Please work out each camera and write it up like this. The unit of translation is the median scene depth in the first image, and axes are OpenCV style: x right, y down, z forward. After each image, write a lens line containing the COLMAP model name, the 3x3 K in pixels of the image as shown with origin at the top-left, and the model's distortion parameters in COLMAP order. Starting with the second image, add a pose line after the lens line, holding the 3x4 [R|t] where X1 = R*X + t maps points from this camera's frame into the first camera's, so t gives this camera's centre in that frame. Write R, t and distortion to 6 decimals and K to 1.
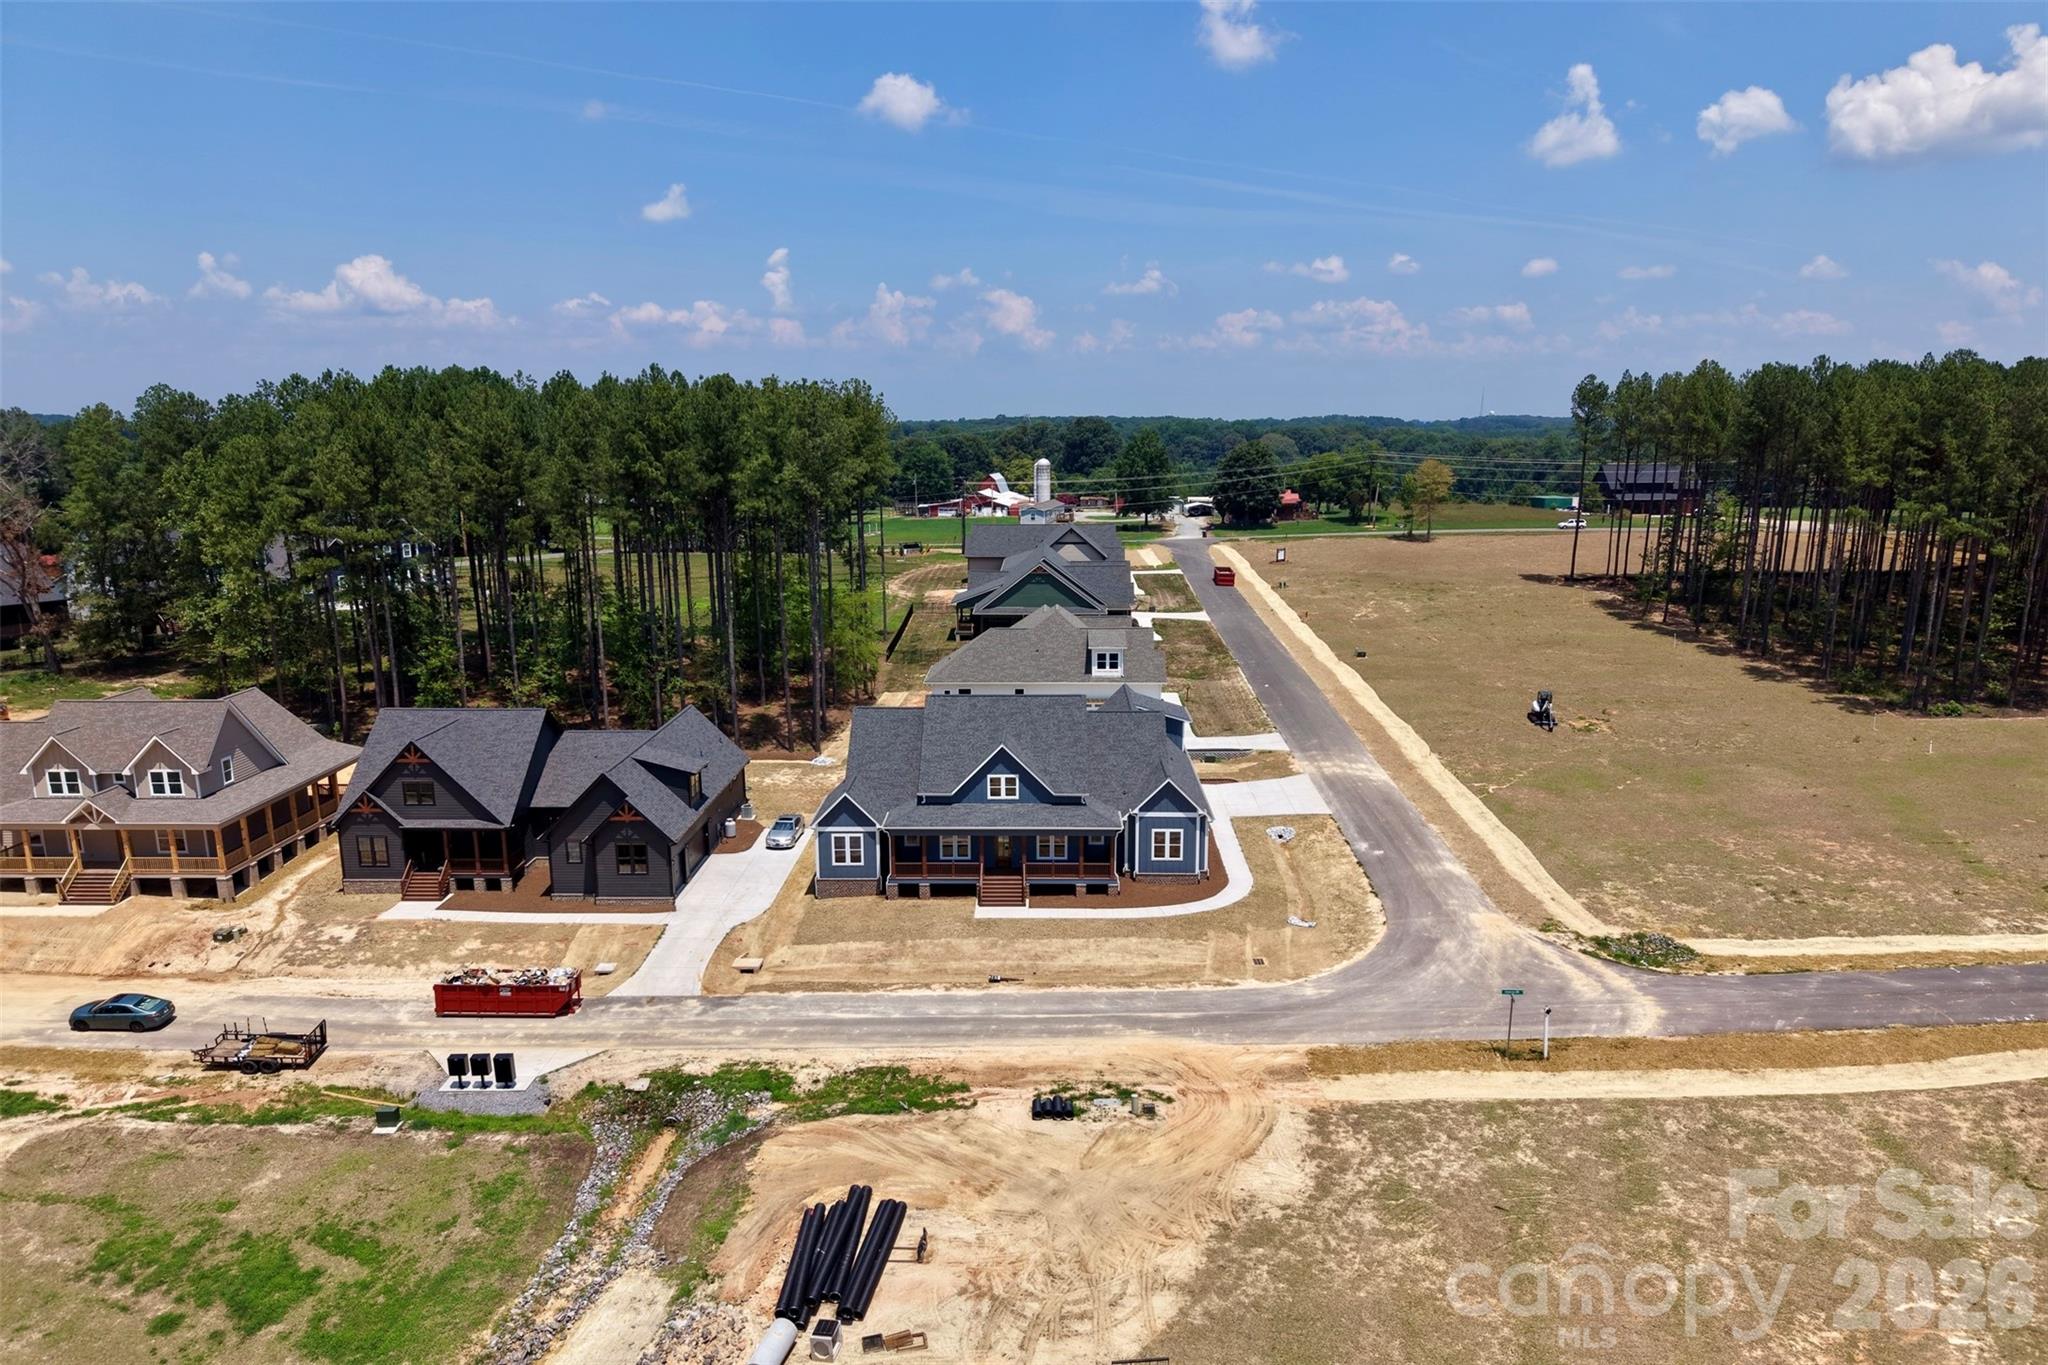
lens RADIAL K [[1357.5, 0, 1019.9], [0, 1357.5, 720.9], [0, 0, 1]] dist [0.043941, -0.044667]
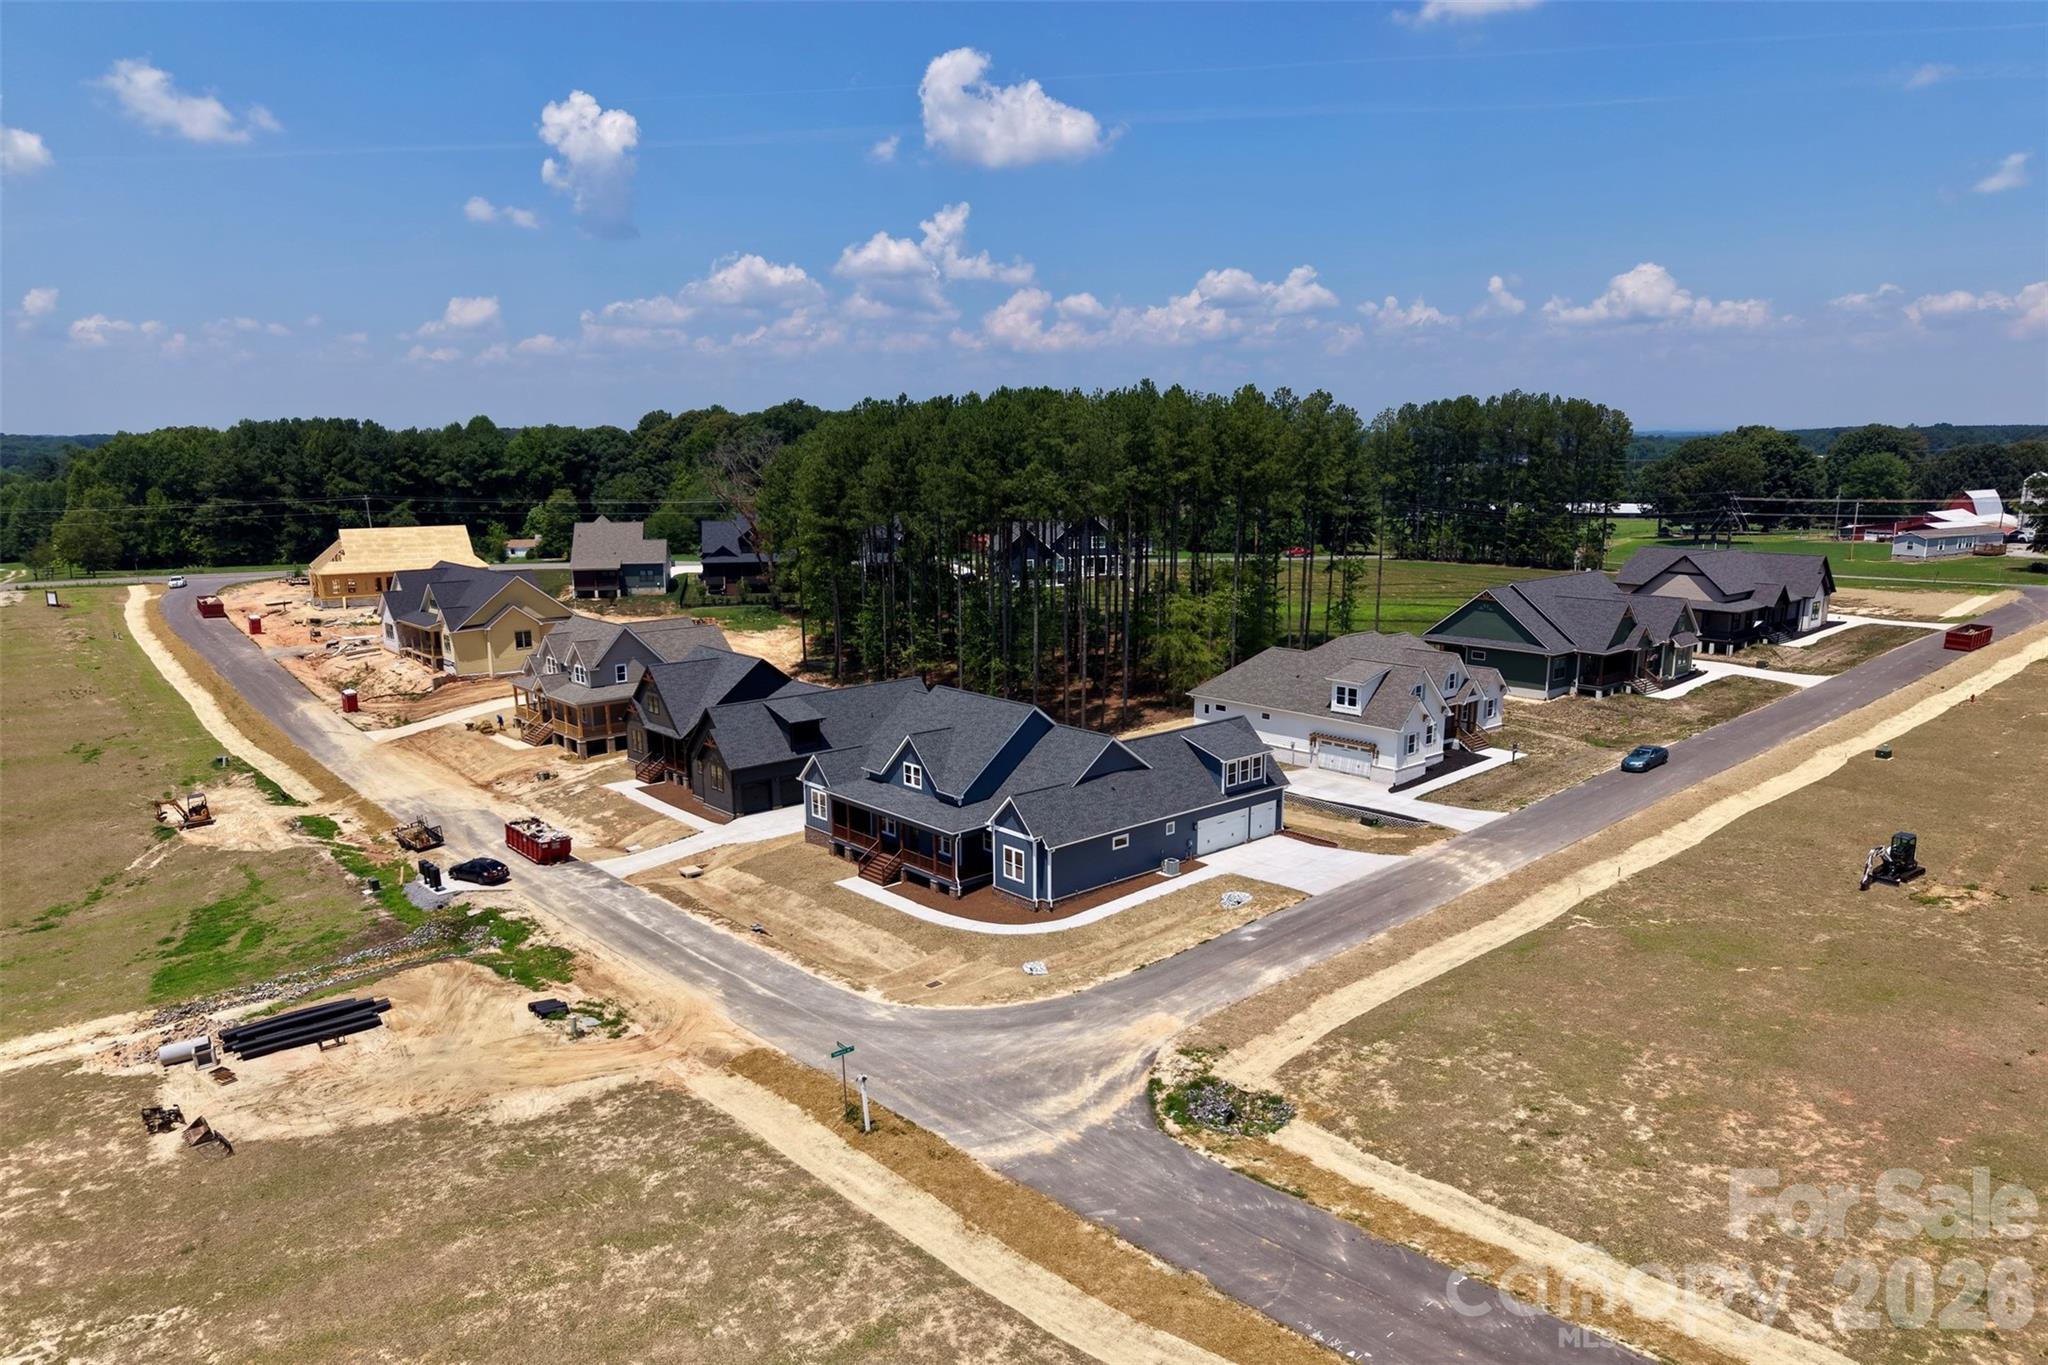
lens RADIAL K [[1375.6, 0, 1024.0], [0, 1375.6, 682.5], [0, 0, 1]] dist [0.041101, -0.051495]
pose [[0.676079, 0.130240, -0.725228, 0.929045], [-0.153089, 0.987605, 0.034645, -0.083803], [0.720751, 0.087602, 0.687637, 0.356033]]
